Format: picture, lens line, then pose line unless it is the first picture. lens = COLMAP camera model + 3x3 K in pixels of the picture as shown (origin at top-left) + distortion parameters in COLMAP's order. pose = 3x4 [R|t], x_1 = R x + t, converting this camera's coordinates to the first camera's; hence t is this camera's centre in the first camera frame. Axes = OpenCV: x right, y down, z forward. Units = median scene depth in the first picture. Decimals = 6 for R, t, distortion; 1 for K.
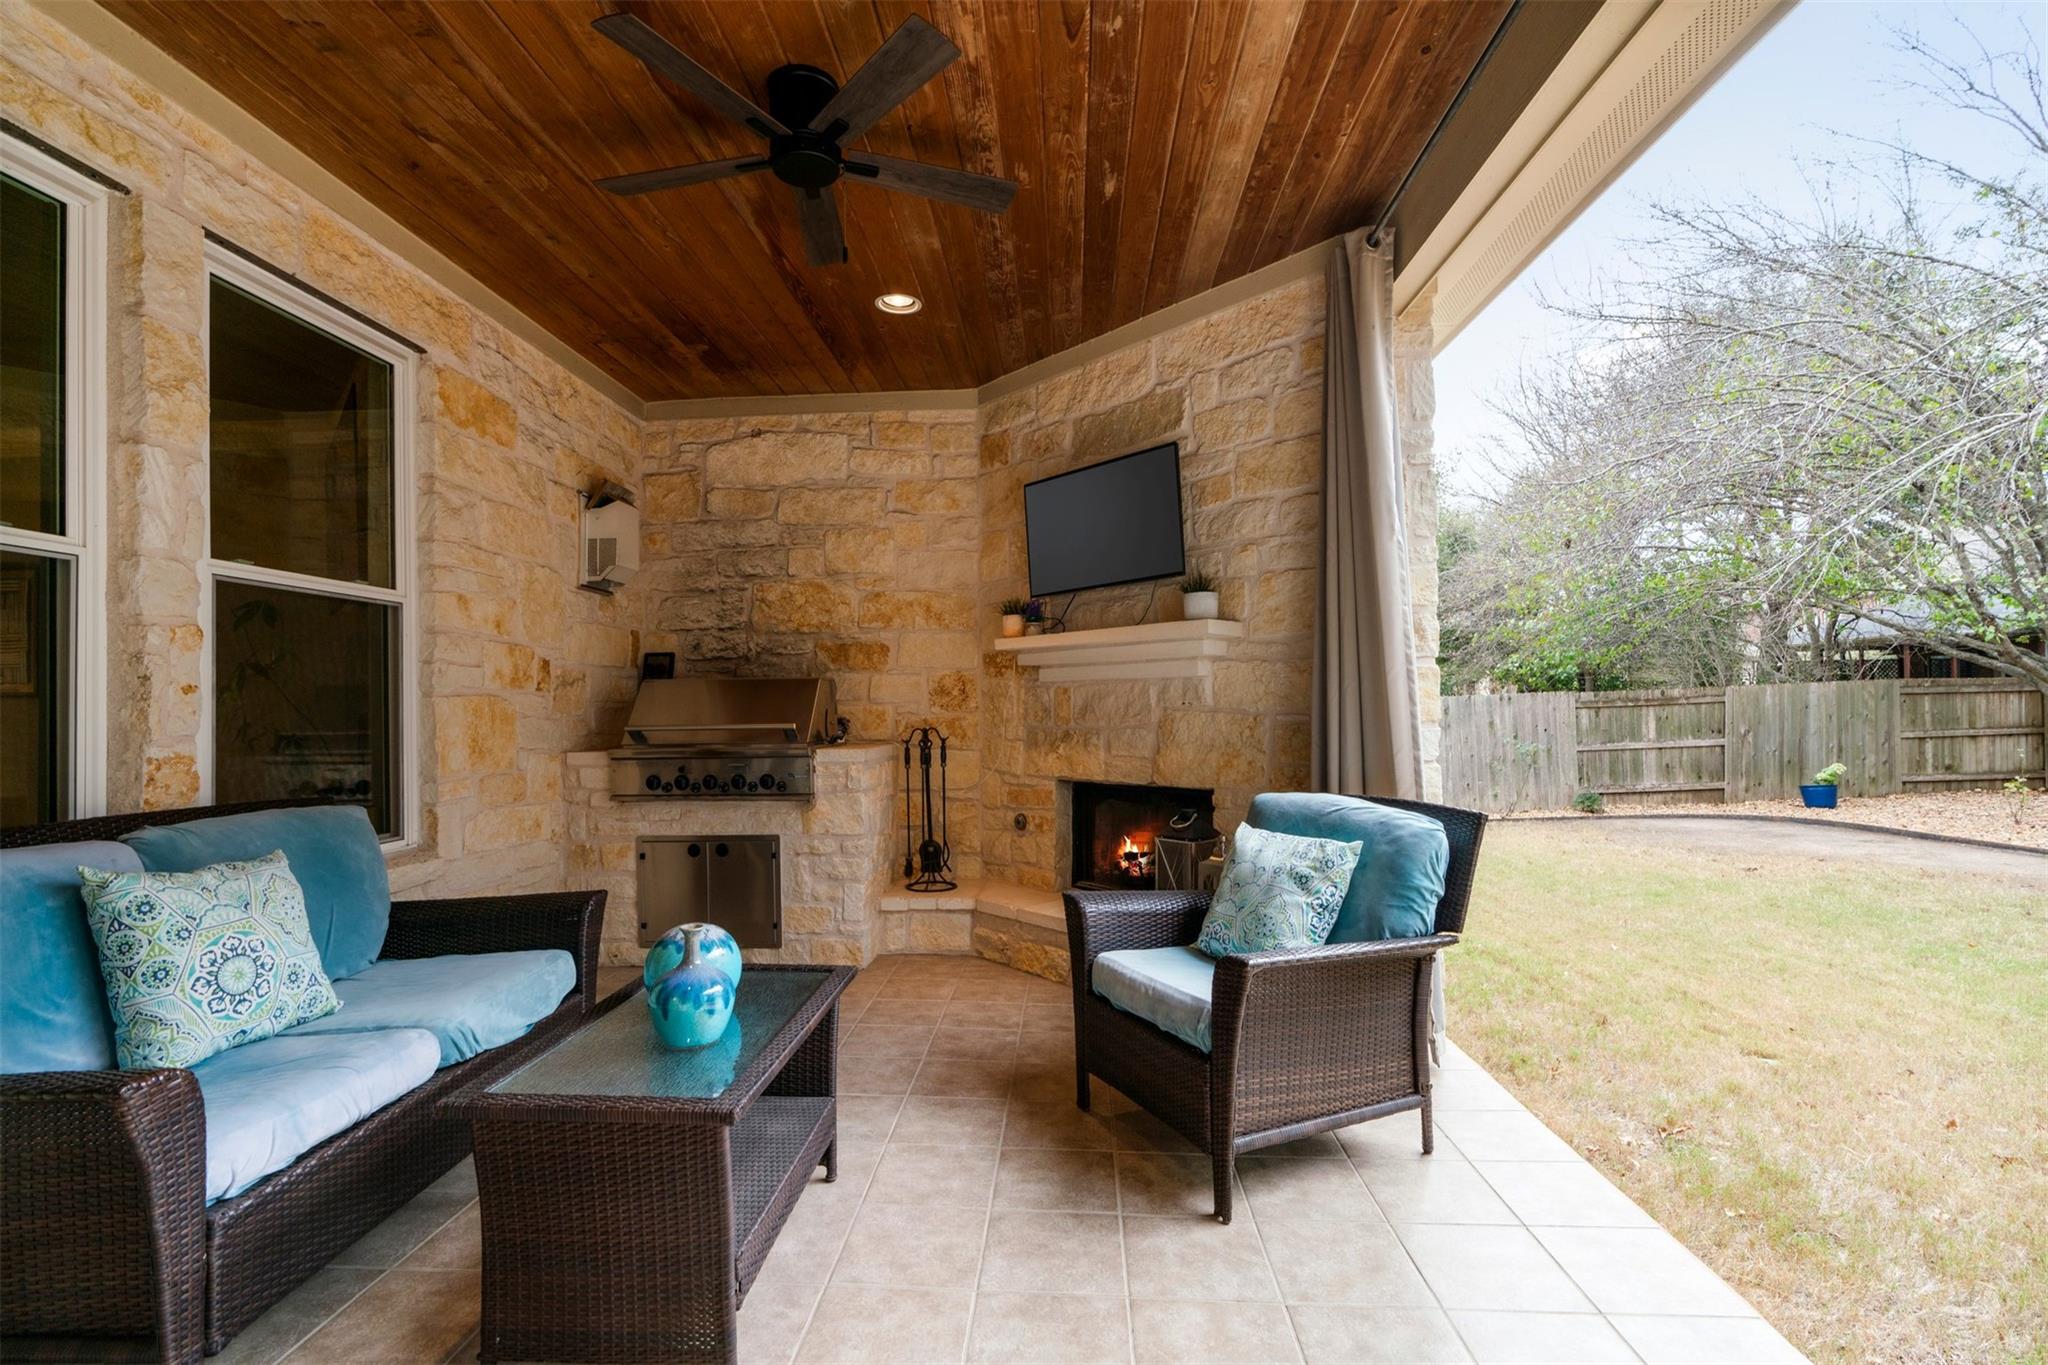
lens RADIAL K [[937.7, 0, 1012.6], [0, 937.7, 778.6], [0, 0, 1]] dist [-0.019302, 0.004882]
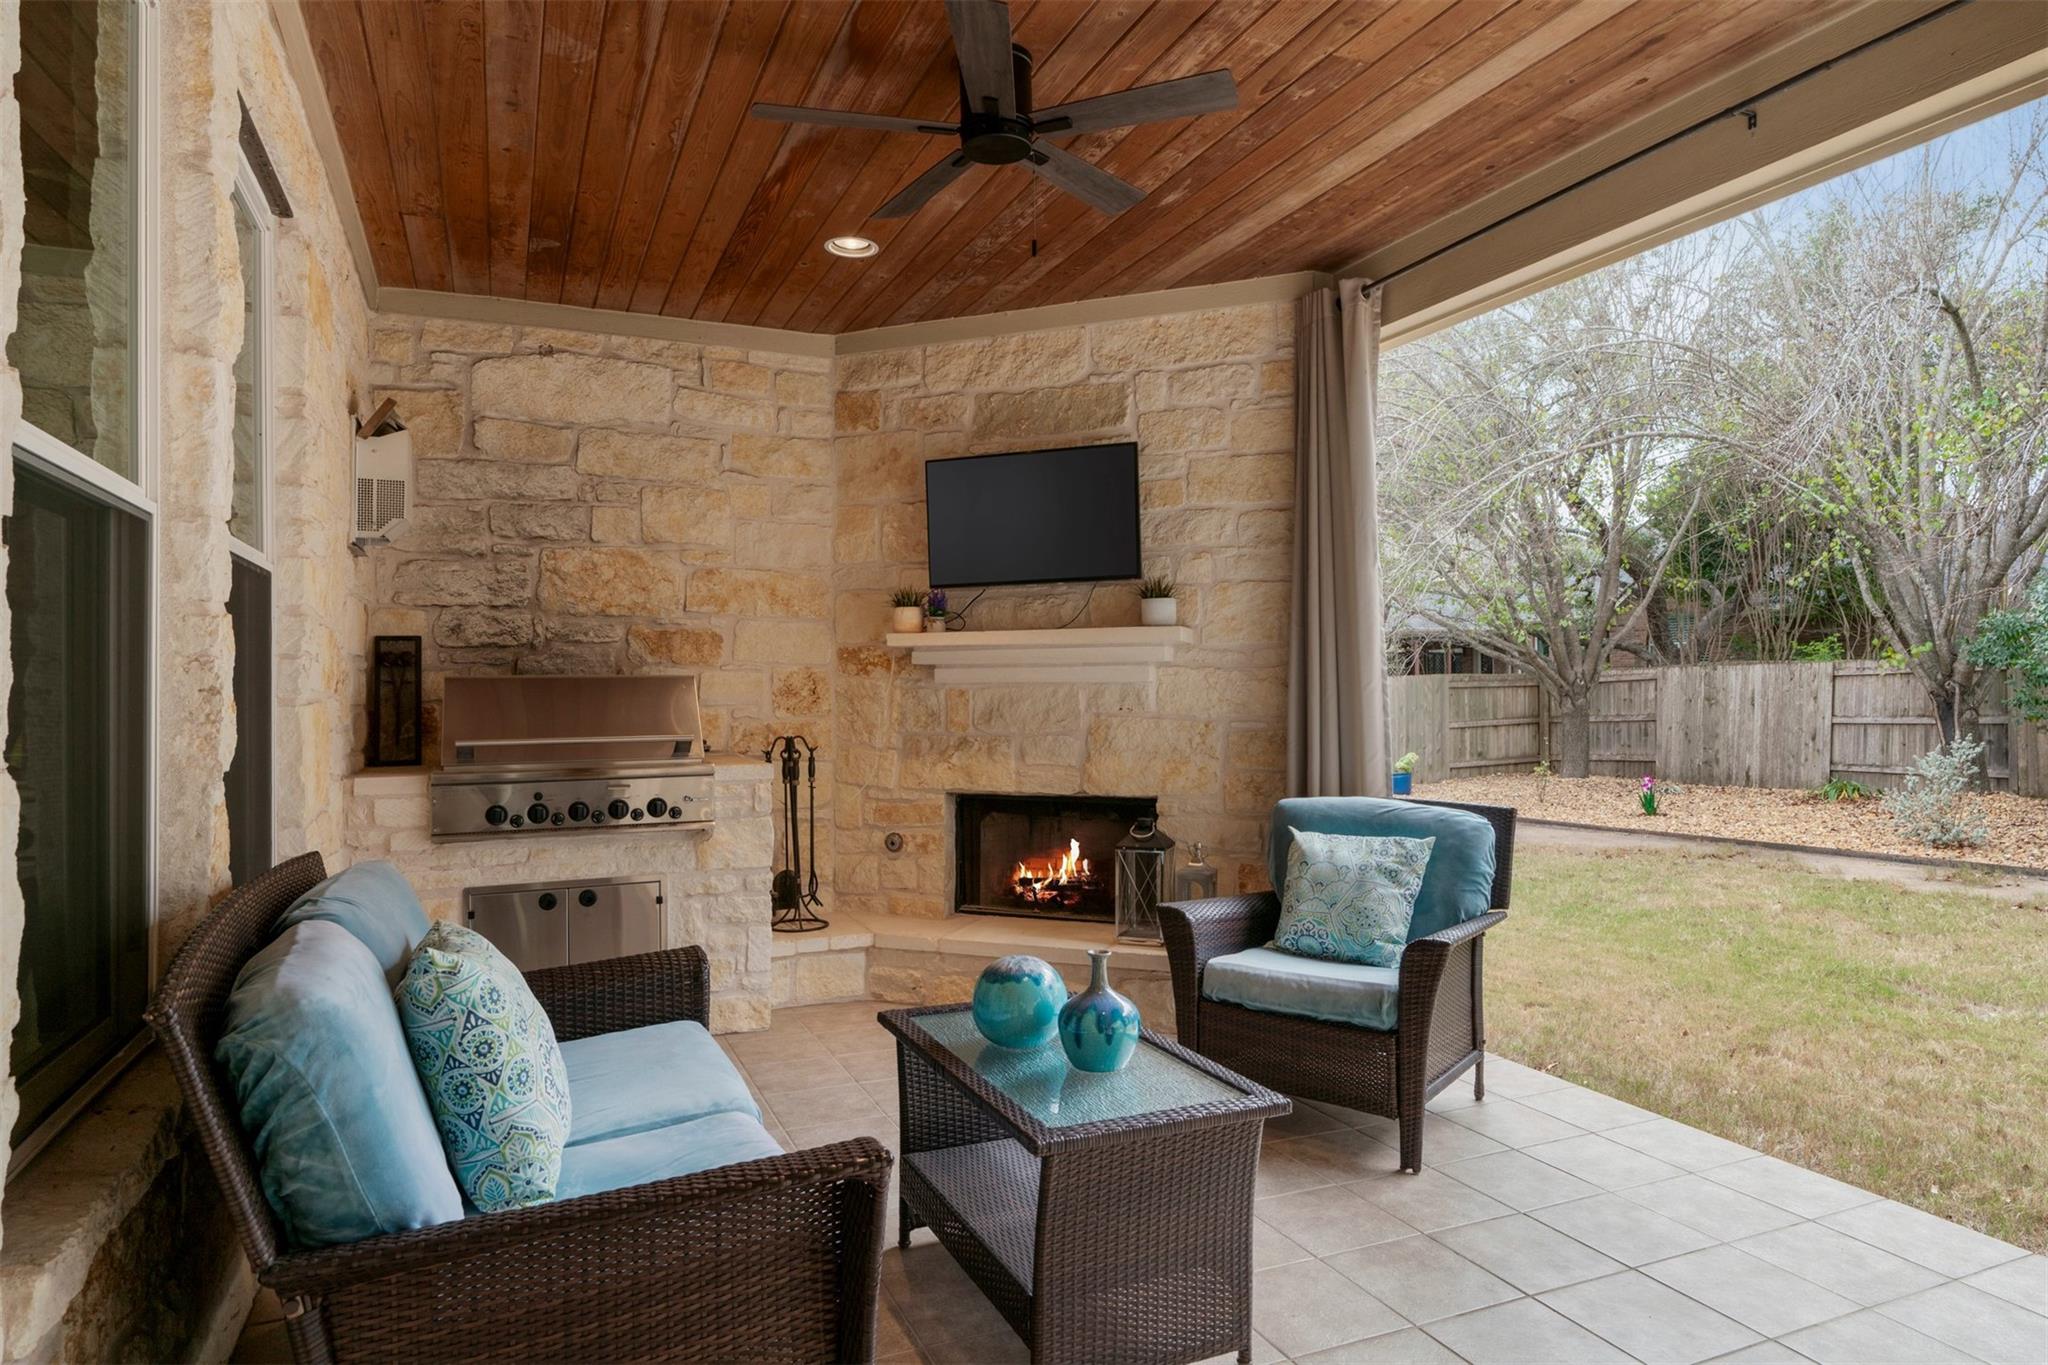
lens RADIAL K [[1192.6, 0, 1021.0], [0, 1192.6, 791.4], [0, 0, 1]] dist [-0.005771, 0.001841]
pose [[0.889505, -0.033432, 0.455701, -0.441328], [0.030707, 0.999439, 0.013384, -0.014310], [-0.455893, 0.002088, 0.890032, -0.043672]]
